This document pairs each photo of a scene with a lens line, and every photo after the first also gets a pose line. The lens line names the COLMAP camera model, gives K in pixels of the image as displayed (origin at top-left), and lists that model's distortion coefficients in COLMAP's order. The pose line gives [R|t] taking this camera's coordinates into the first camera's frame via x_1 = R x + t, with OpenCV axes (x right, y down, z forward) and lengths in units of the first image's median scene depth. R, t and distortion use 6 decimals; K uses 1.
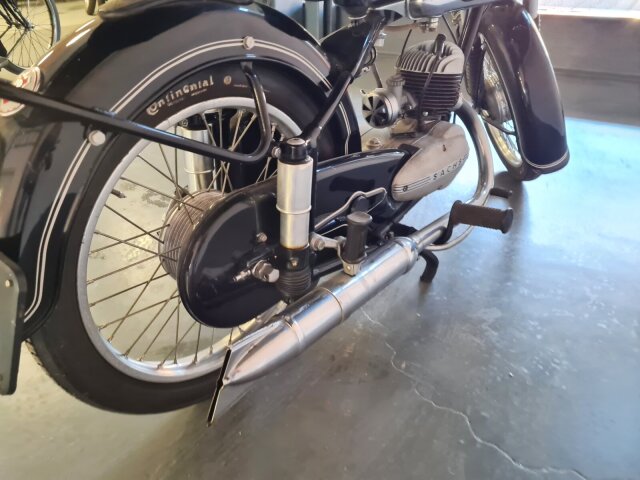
lens RADIAL K [[487.6, 0, 322.6], [0, 487.6, 241.9], [0, 0, 1]] dist [0.049599, -0.001460]
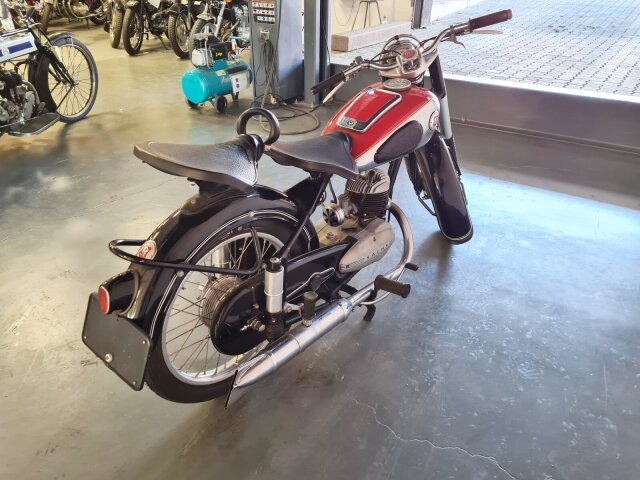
lens RADIAL K [[479.5, 0, 320.0], [0, 479.5, 240.0], [0, 0, 1]] dist [0.071846, 0.001100]
pose [[0.999698, 0.021792, -0.011335, 0.111601], [-0.021892, 0.999722, -0.008753, -0.213025], [0.011141, 0.008998, 0.999897, -0.687165]]
